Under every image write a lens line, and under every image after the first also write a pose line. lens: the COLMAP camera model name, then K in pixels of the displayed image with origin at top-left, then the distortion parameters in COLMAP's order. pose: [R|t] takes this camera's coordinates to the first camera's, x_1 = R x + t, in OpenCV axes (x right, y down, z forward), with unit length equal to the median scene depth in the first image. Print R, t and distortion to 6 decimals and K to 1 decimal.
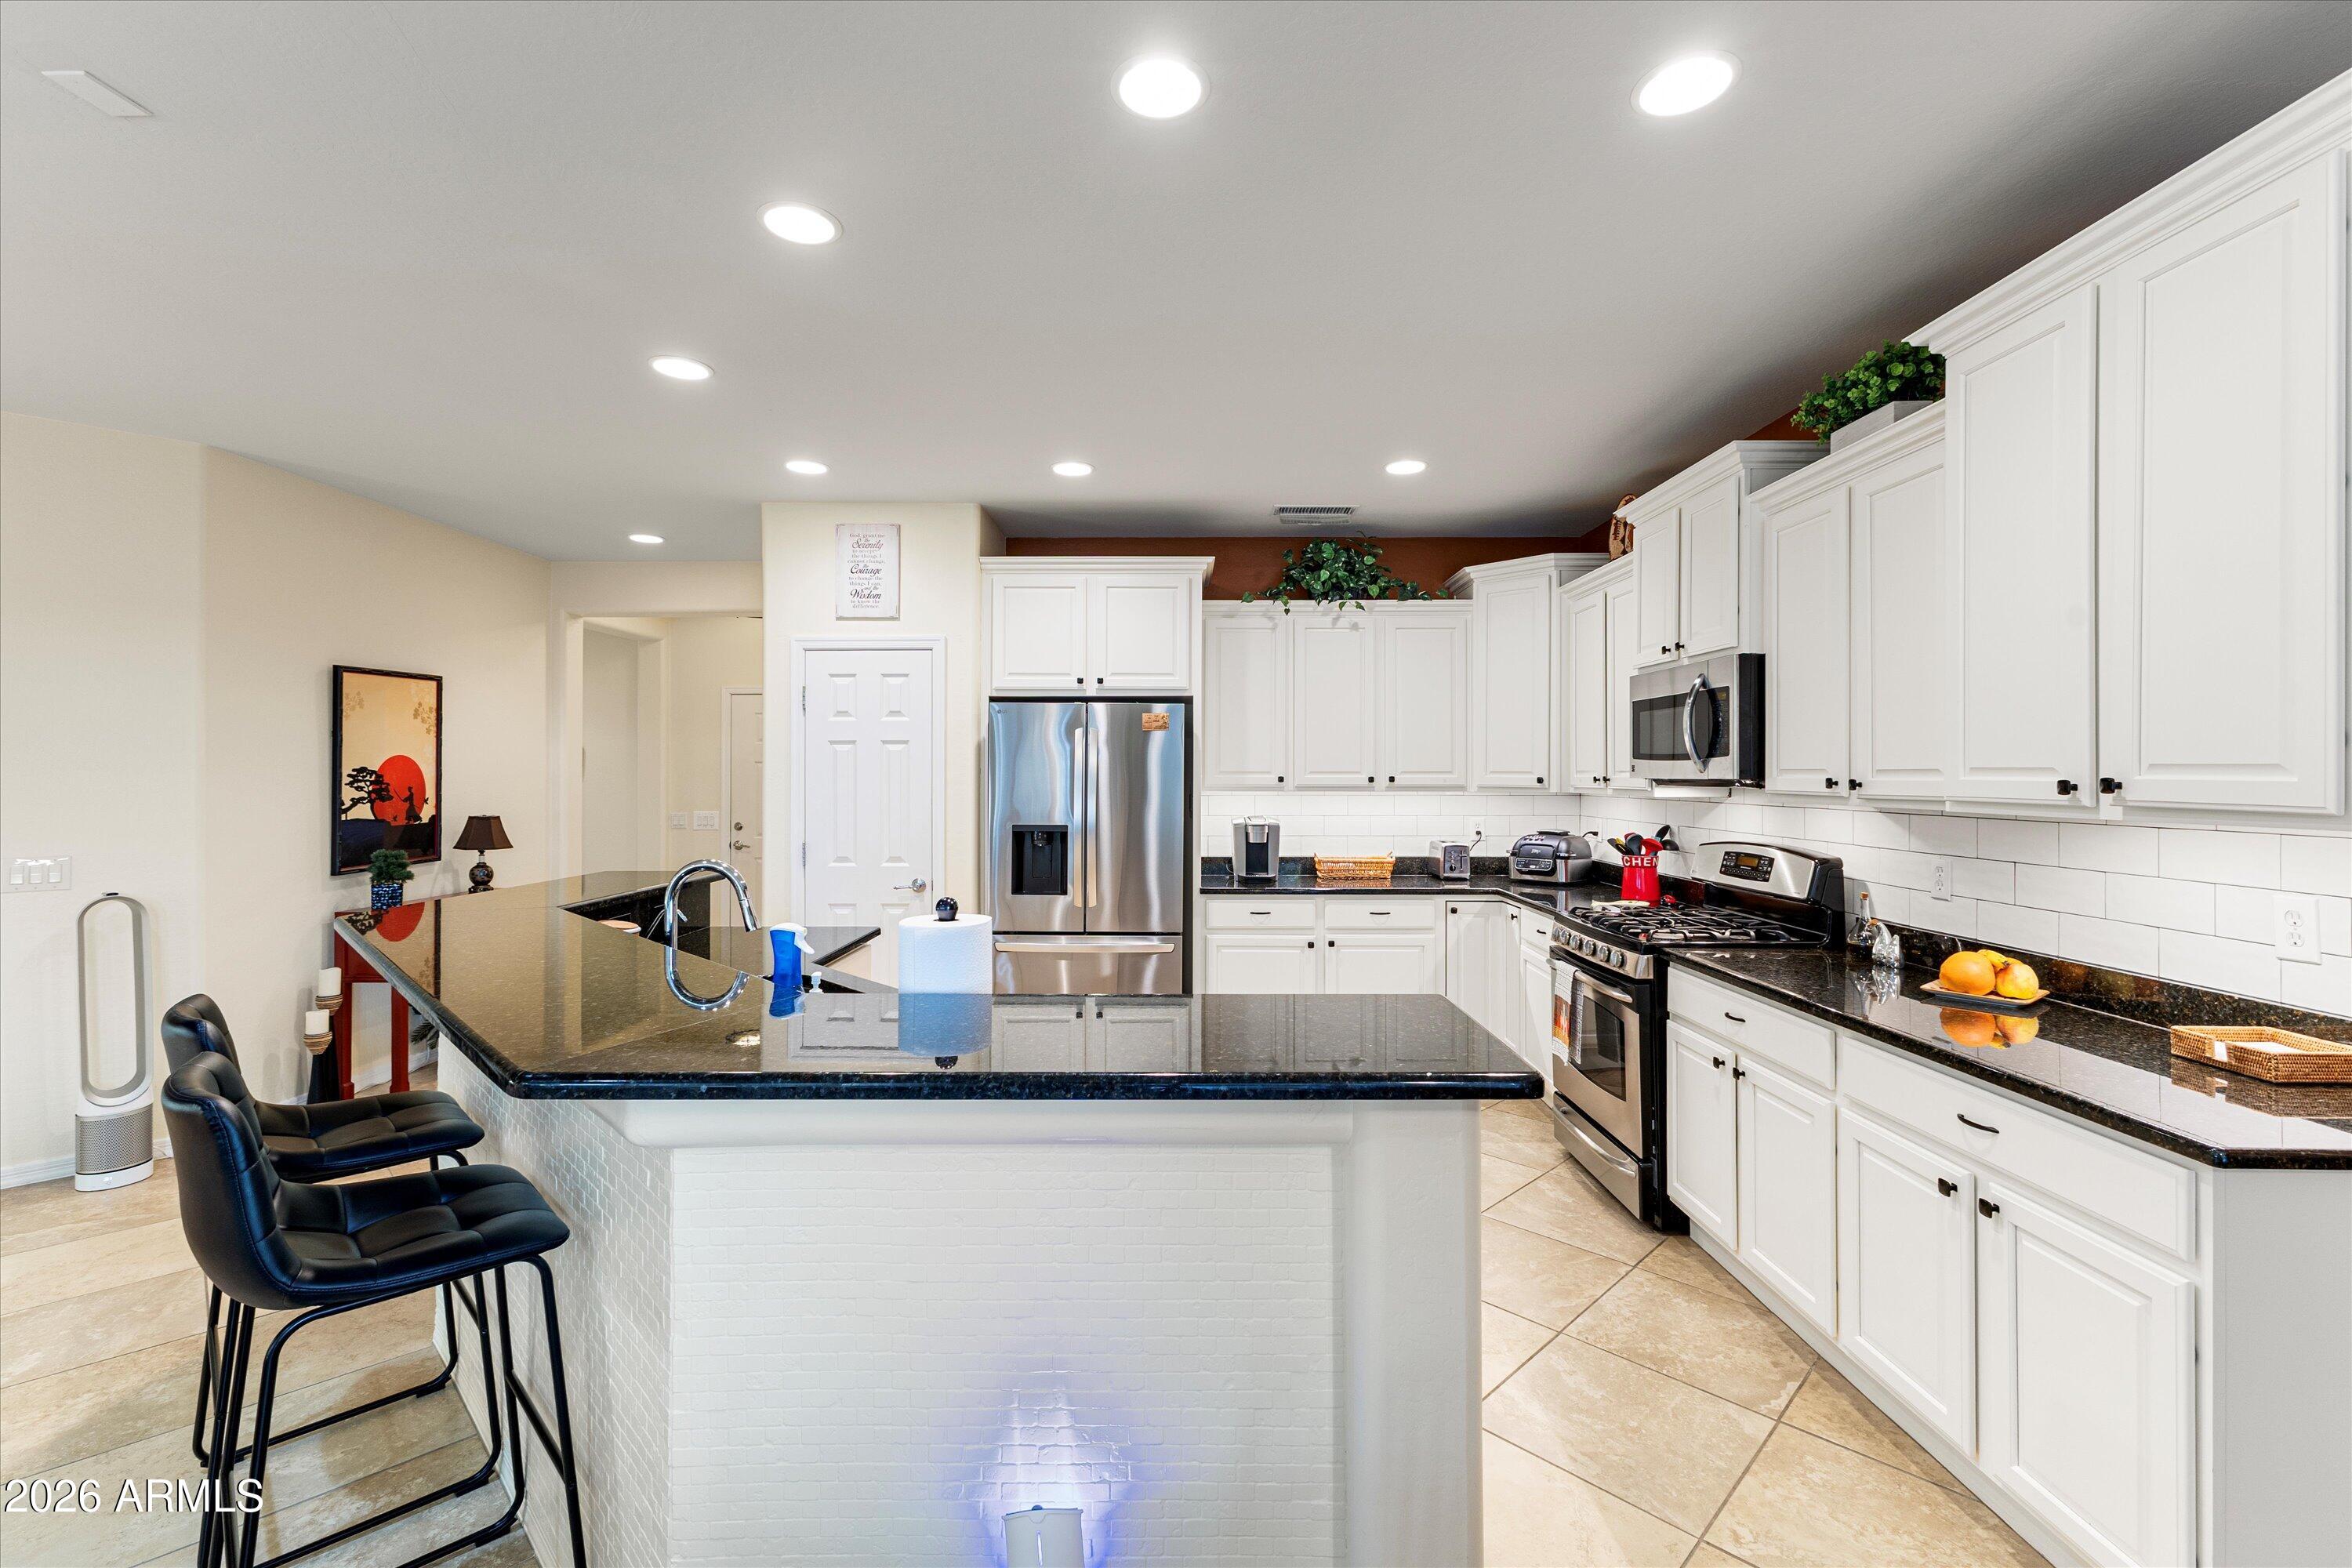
lens RADIAL K [[1016.3, 0, 1171.0], [0, 1016.3, 762.8], [0, 0, 1]] dist [0.011291, -0.002863]
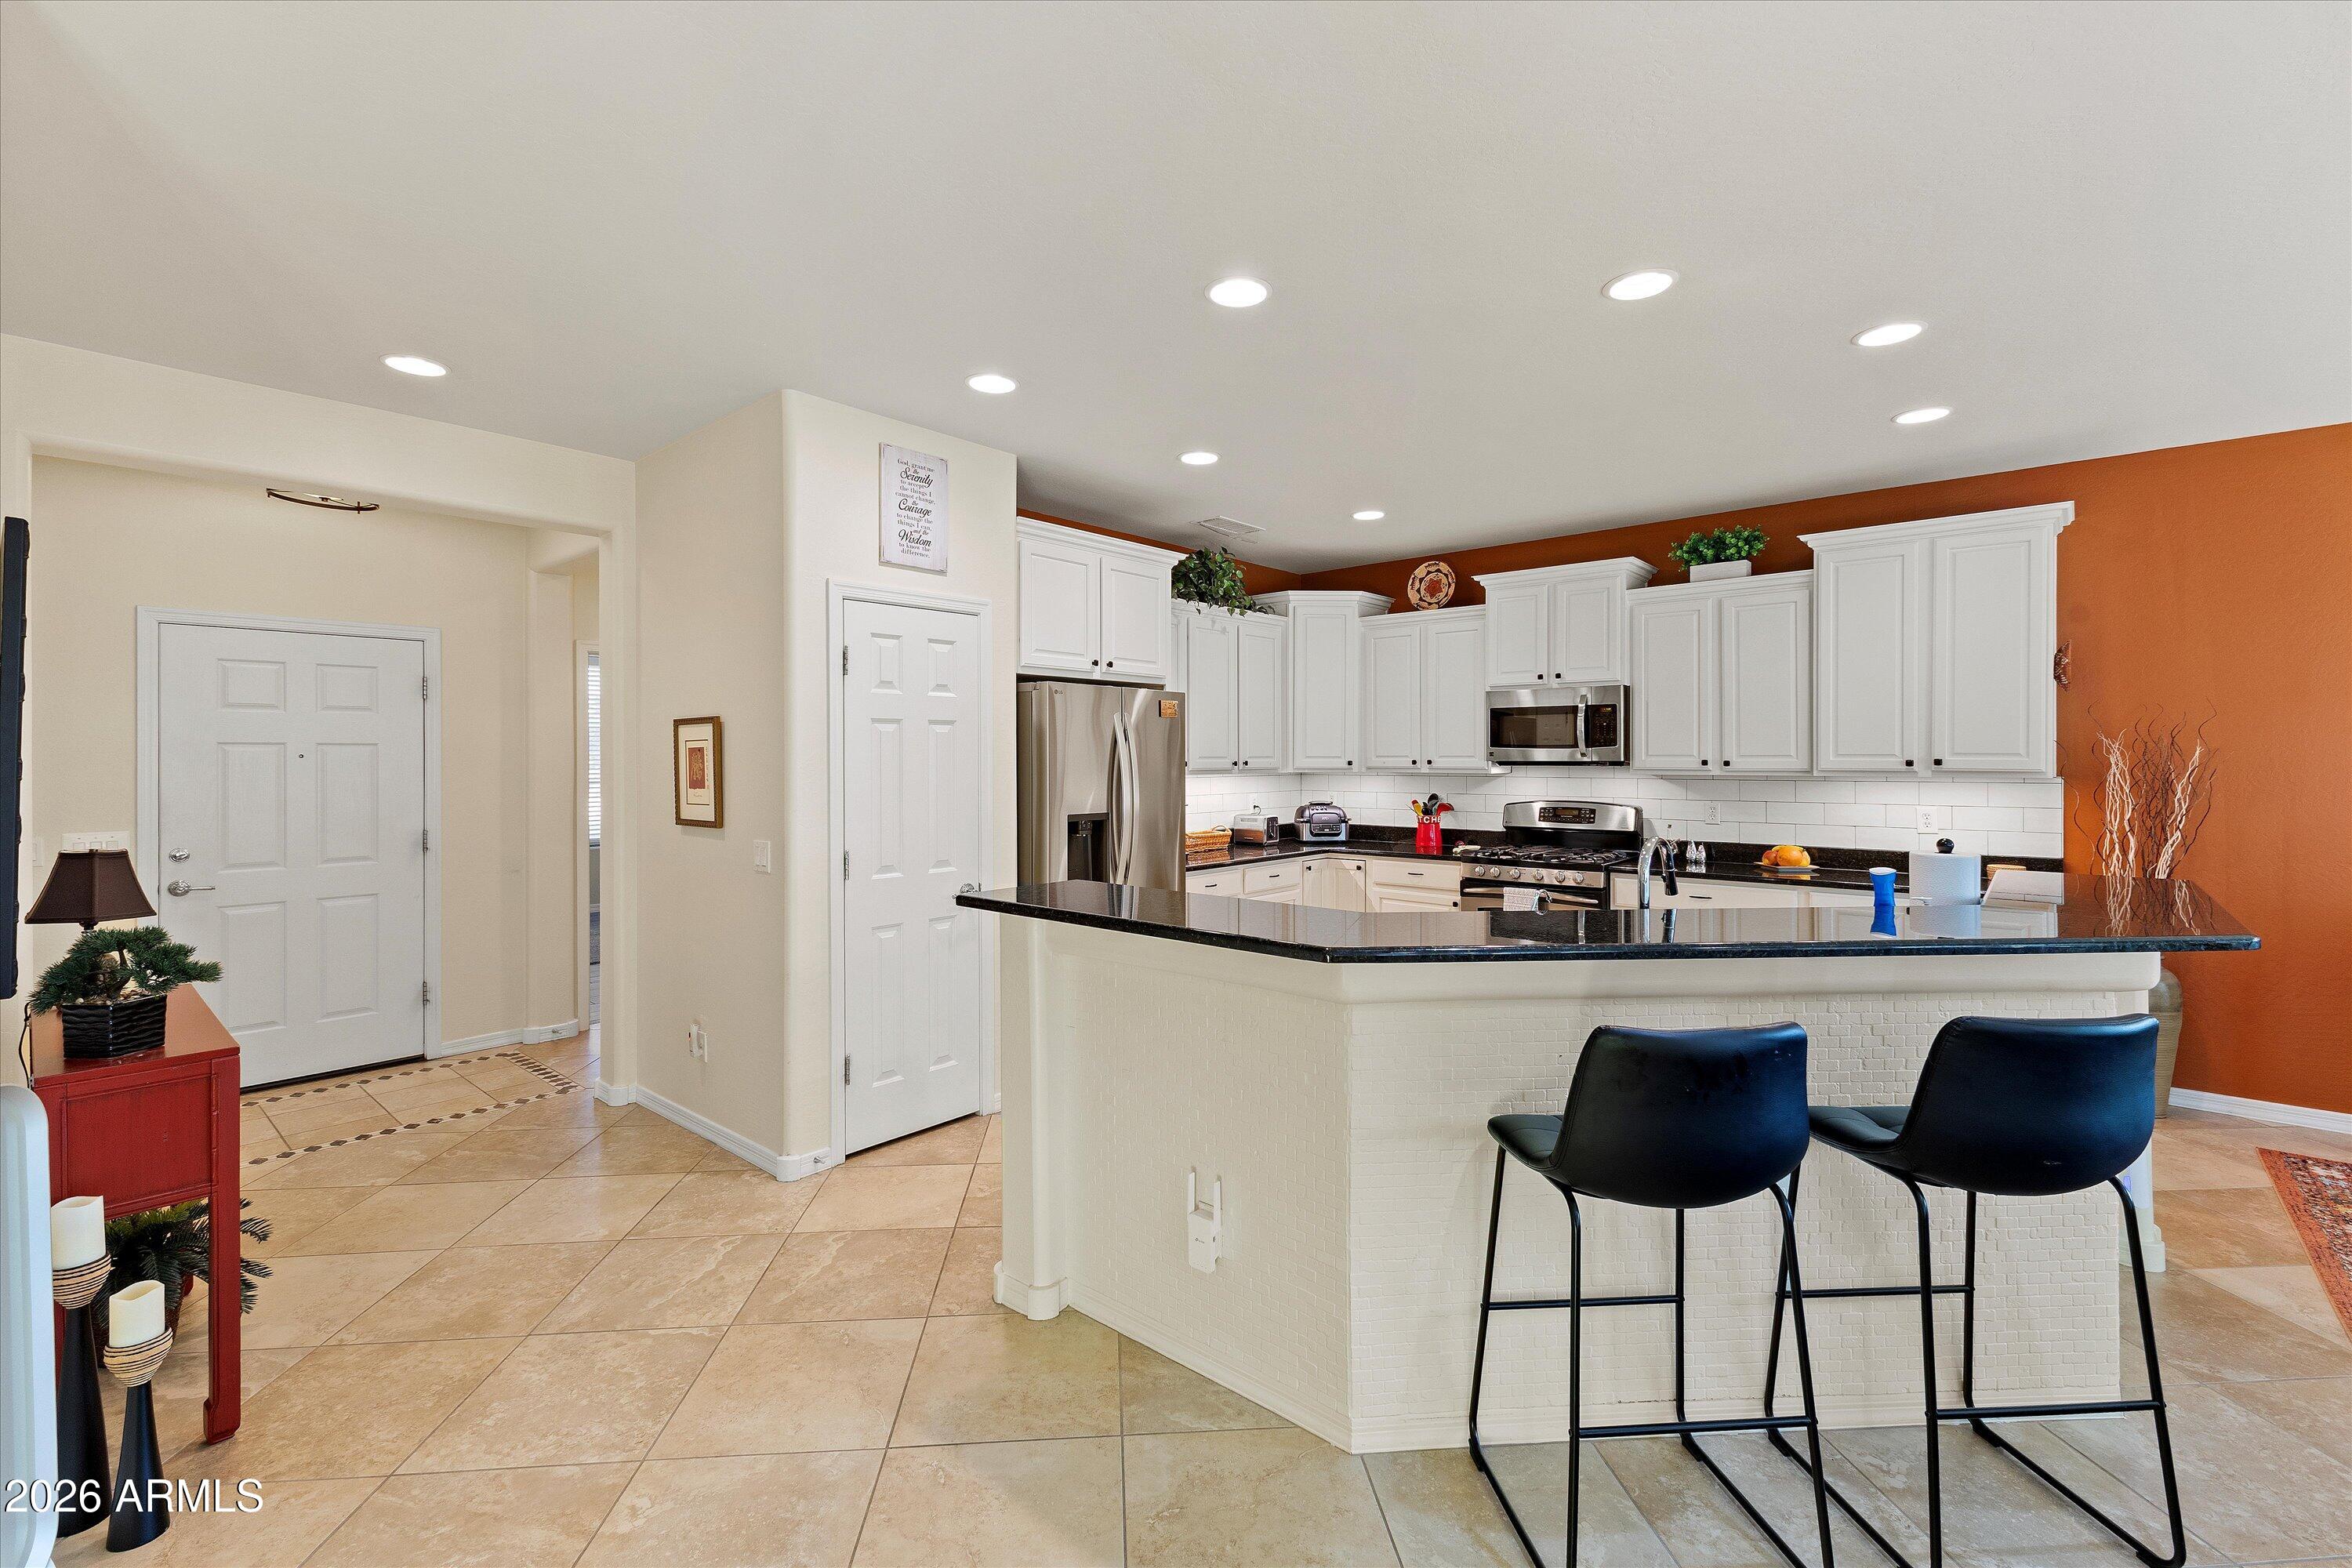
lens RADIAL K [[1016.3, 0, 1166.1], [0, 1016.3, 755.7], [0, 0, 1]] dist [0.011291, -0.002863]
pose [[0.653477, -0.000631, 0.756946, -0.788037], [-0.005184, 0.999972, 0.005310, 0.001755], [-0.756929, -0.007394, 0.653456, 0.322112]]
